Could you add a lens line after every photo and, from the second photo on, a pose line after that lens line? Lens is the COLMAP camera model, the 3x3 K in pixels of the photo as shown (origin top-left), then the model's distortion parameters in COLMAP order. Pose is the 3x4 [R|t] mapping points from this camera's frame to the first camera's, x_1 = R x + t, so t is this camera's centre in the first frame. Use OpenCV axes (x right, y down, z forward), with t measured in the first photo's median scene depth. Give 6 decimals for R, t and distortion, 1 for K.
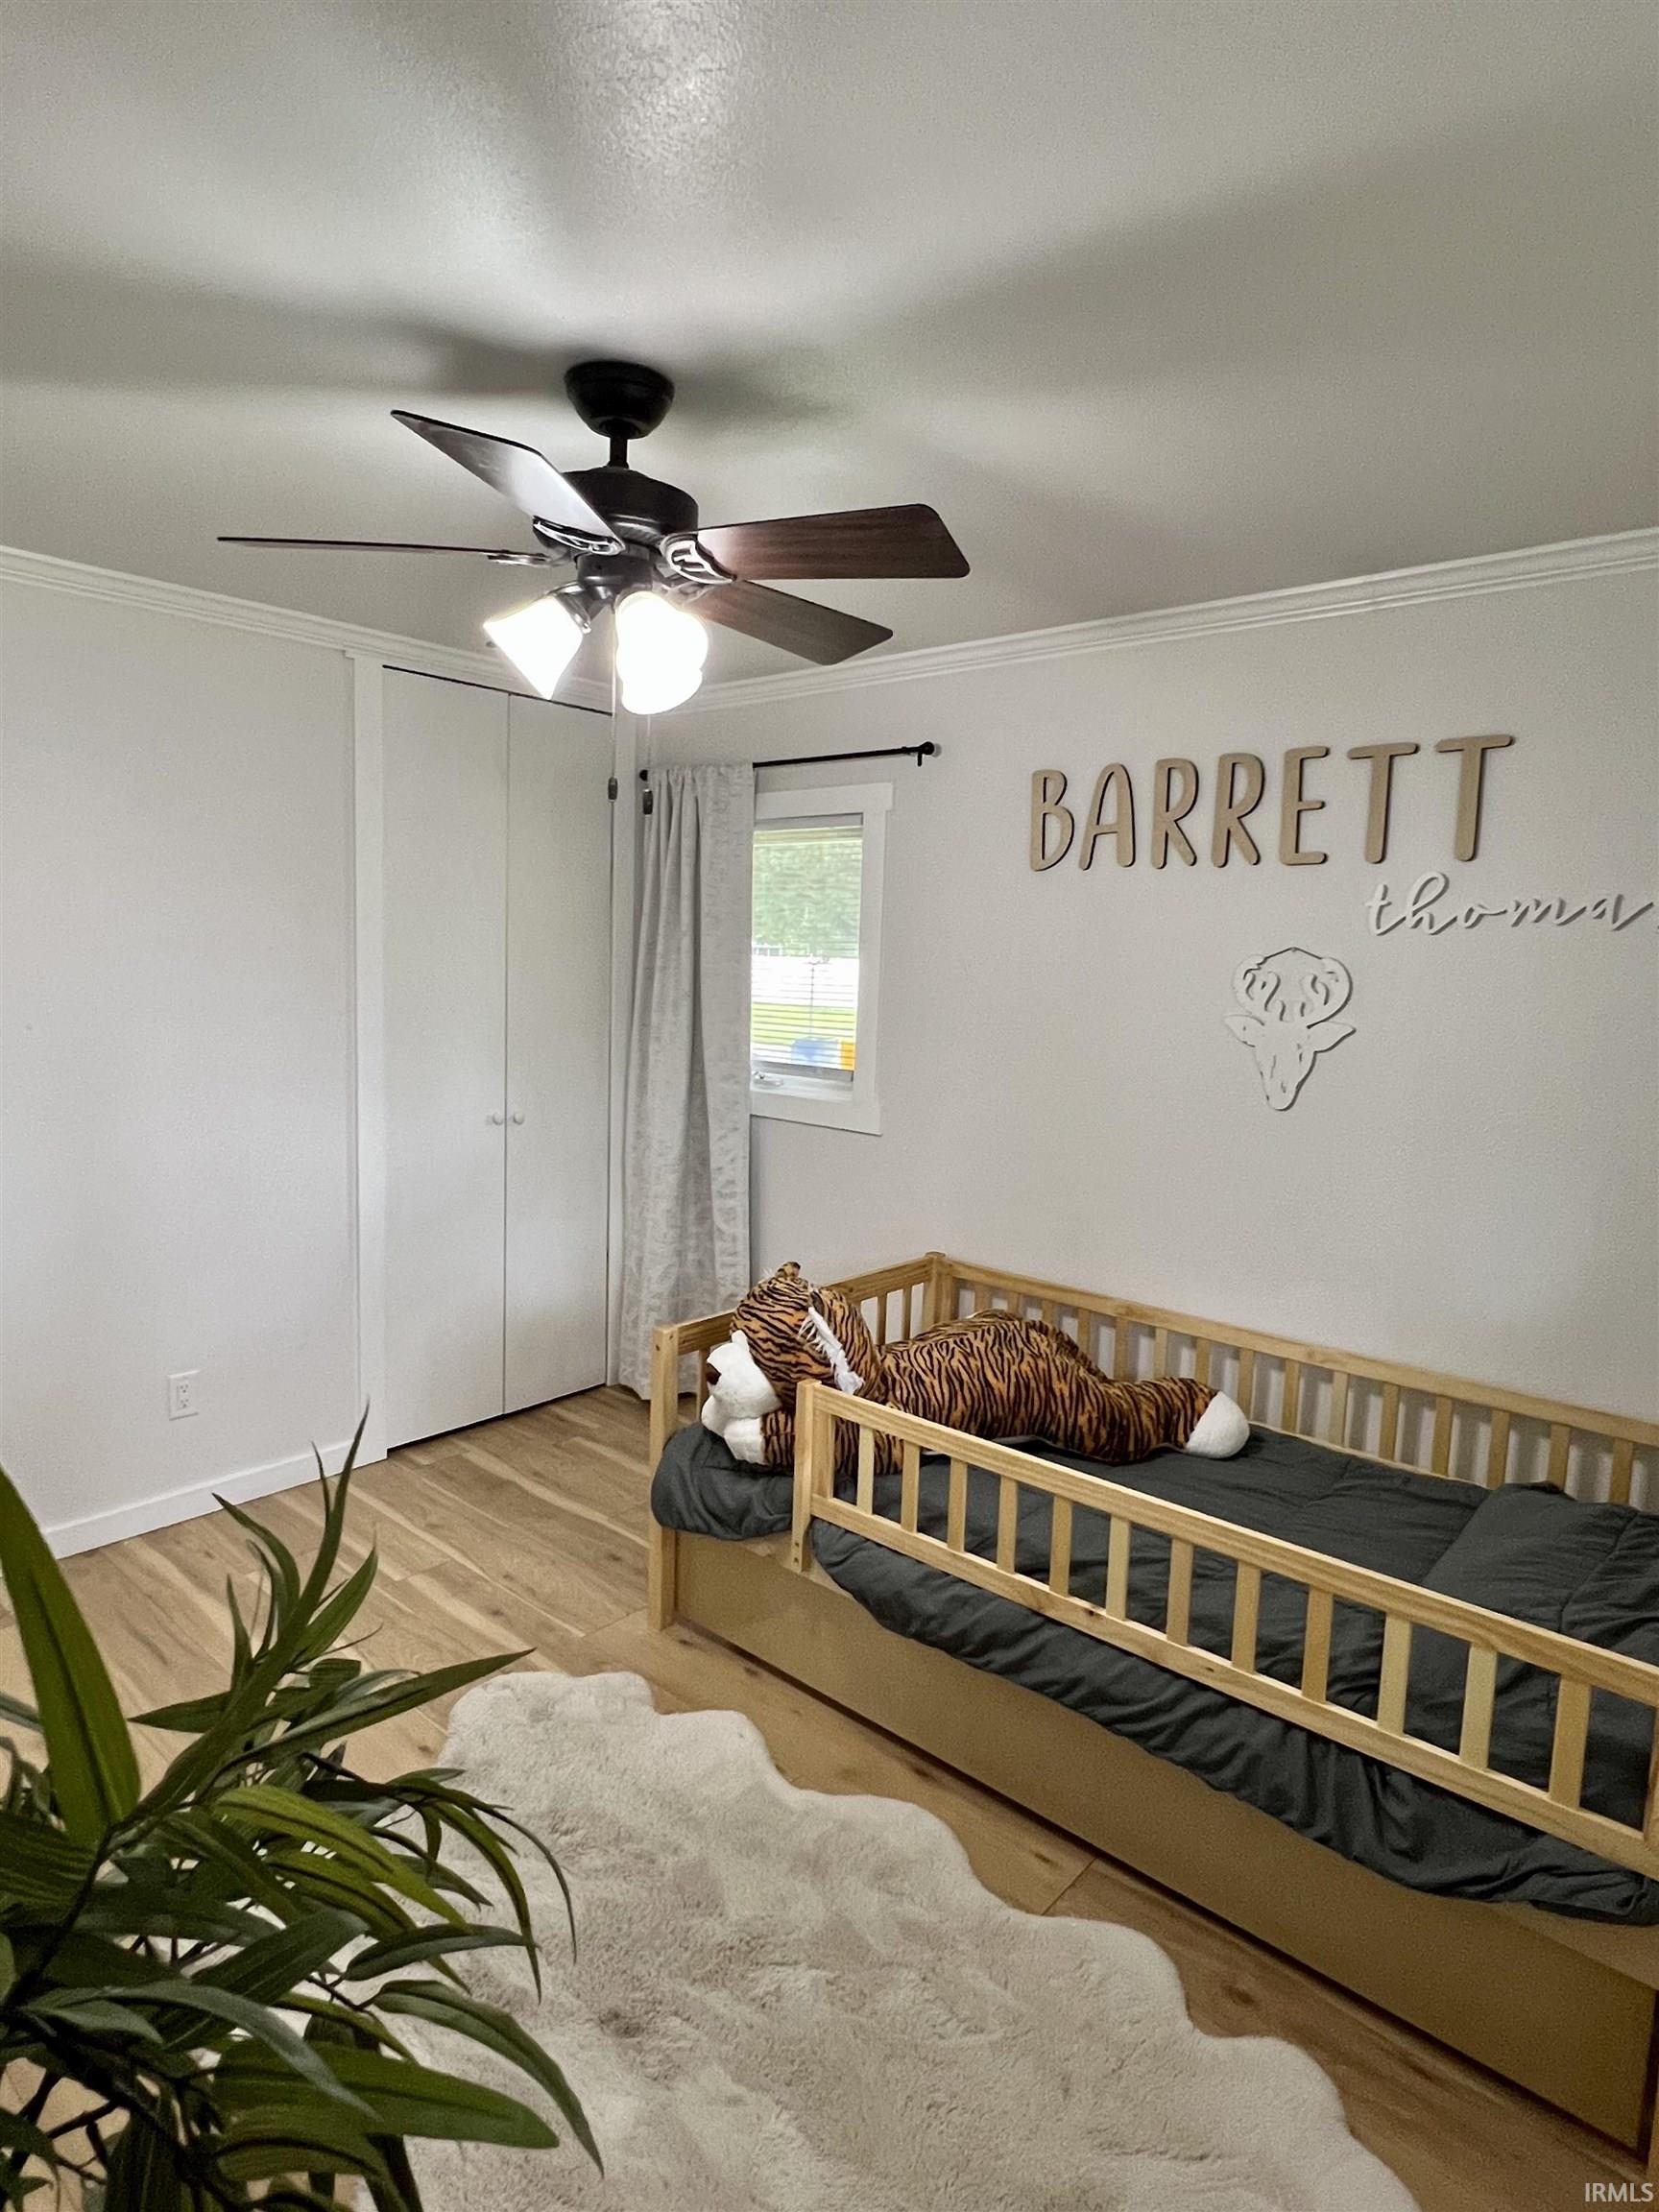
lens RADIAL K [[1207.5, 0, 819.5], [0, 1207.5, 1098.0], [0, 0, 1]] dist [-0.017702, 0.000206]
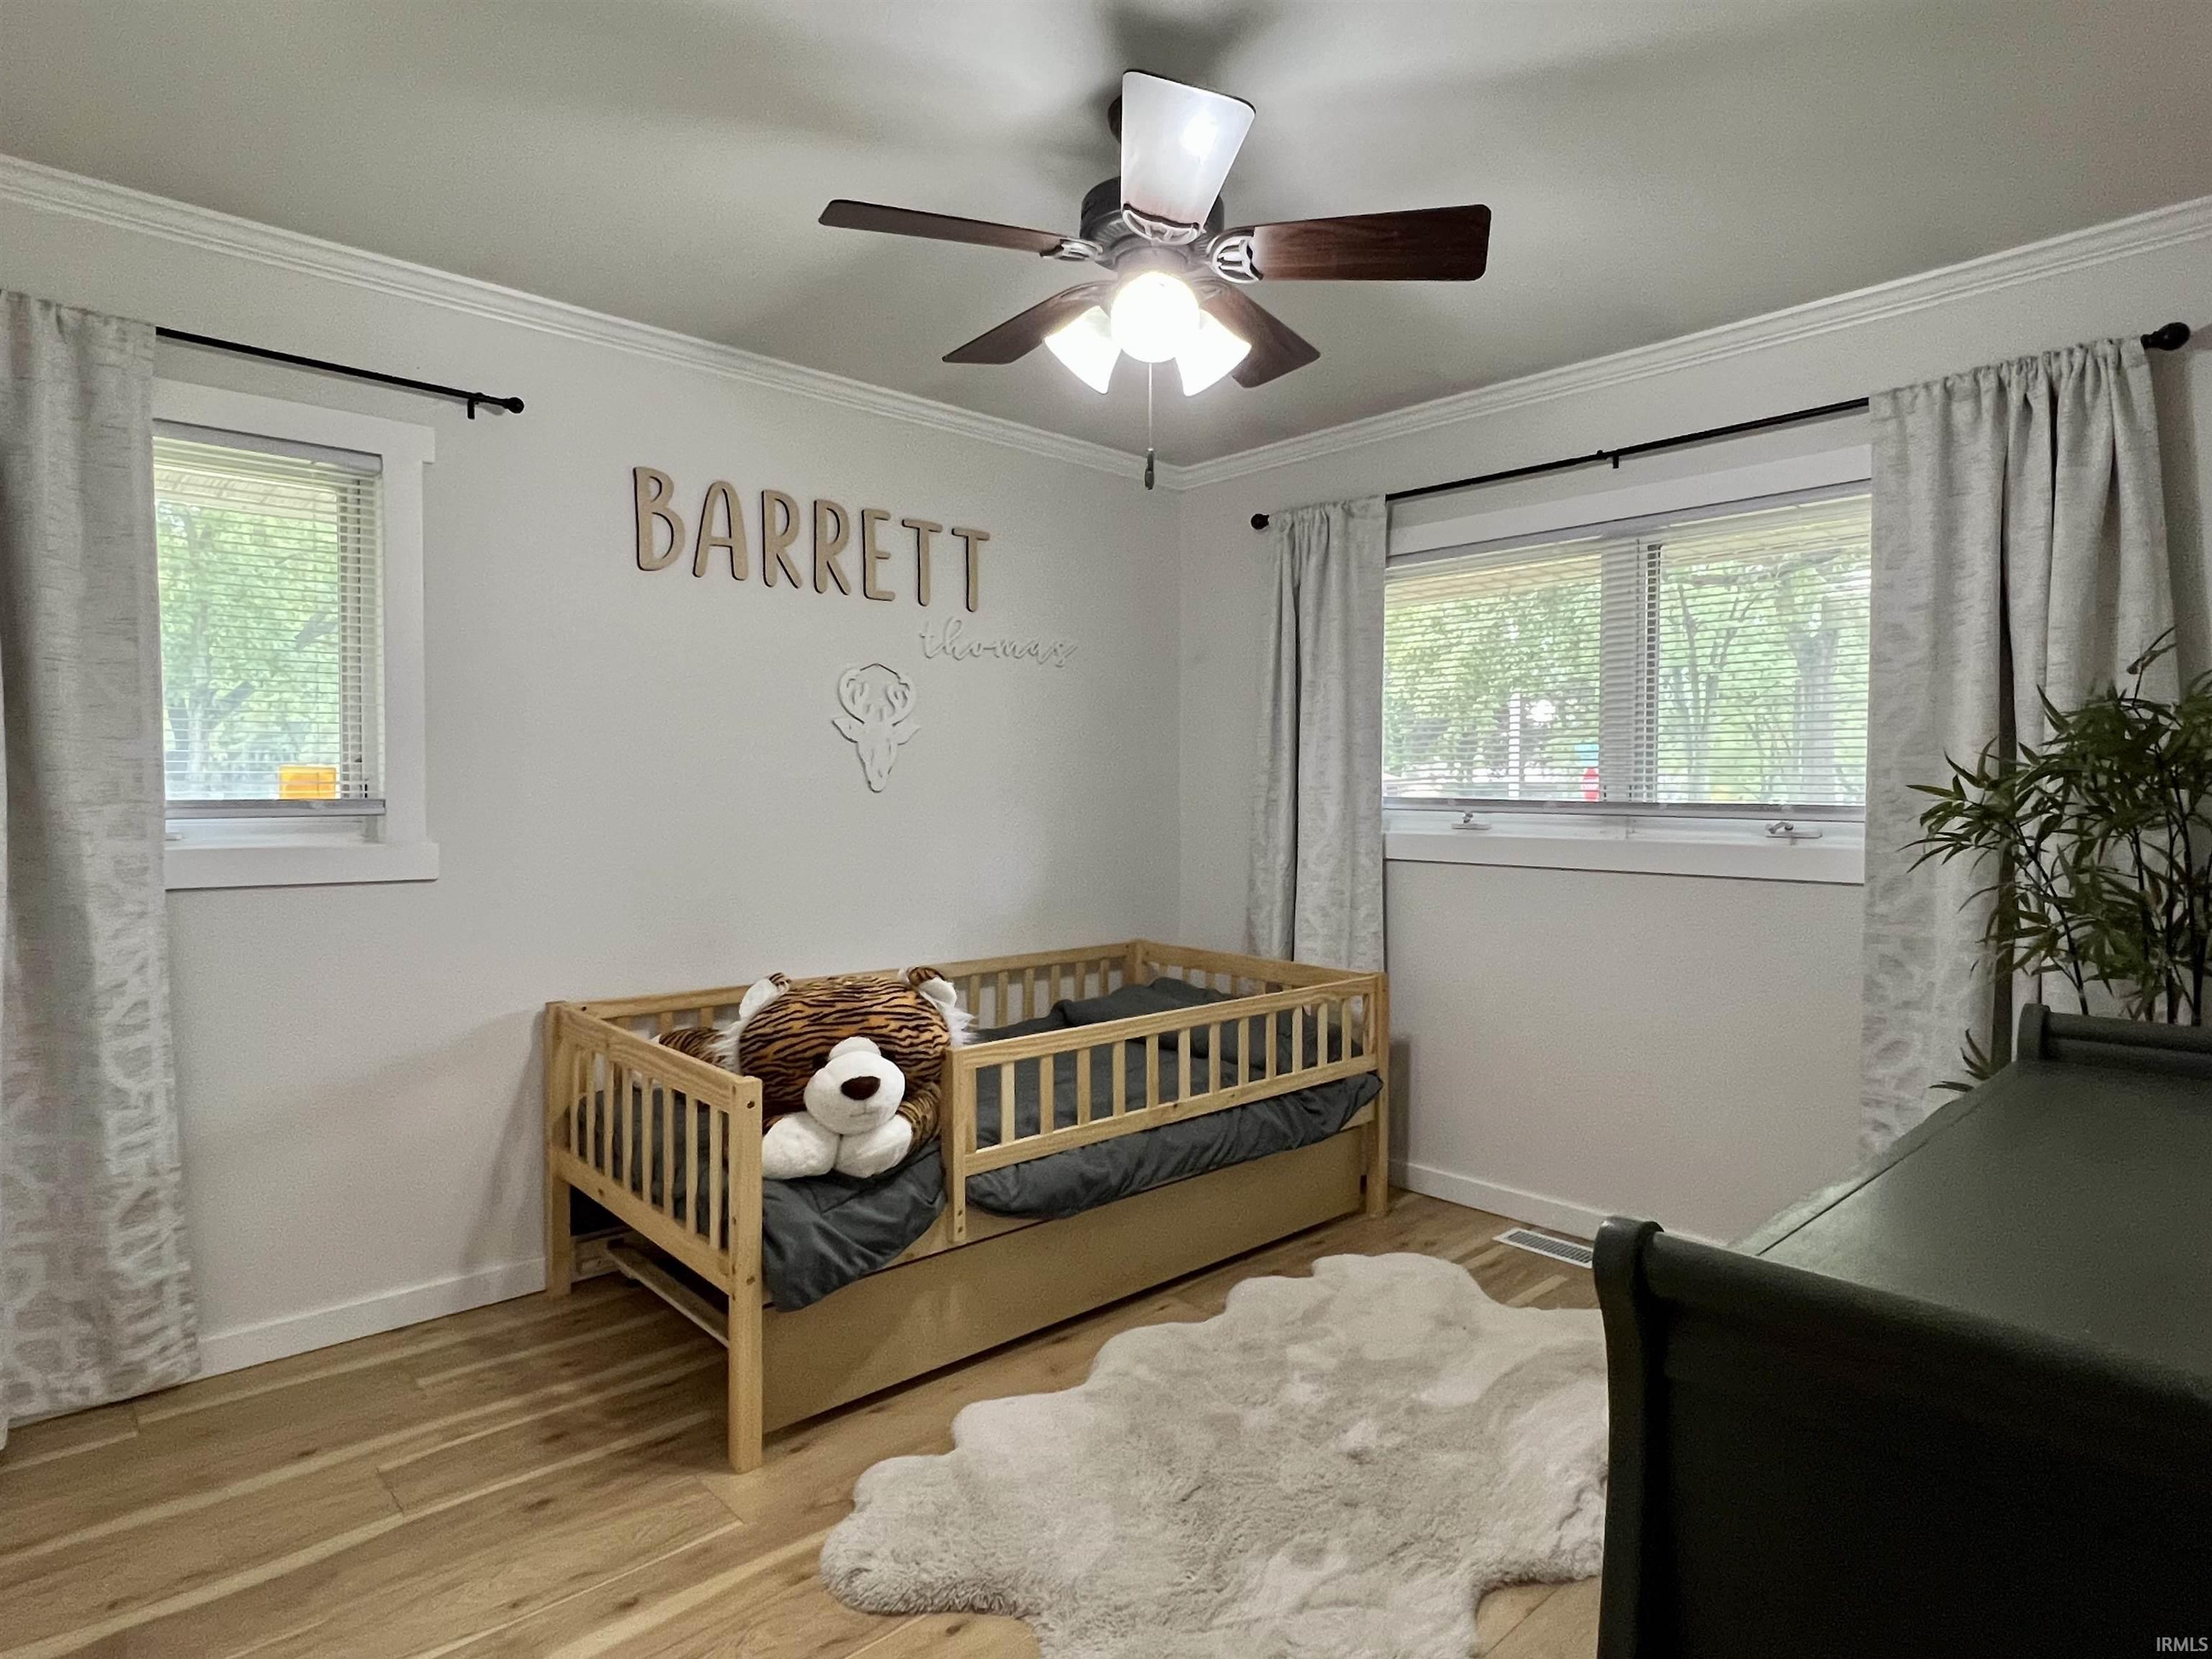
lens RADIAL K [[1207.5, 0, 1095.7], [0, 1207.5, 817.8], [0, 0, 1]] dist [-0.017702, 0.000206]
pose [[0.113946, -0.056181, 0.991897, -0.894858], [0.116158, 0.992306, 0.042861, 0.010728], [-0.986673, 0.110333, 0.119595, 0.661758]]
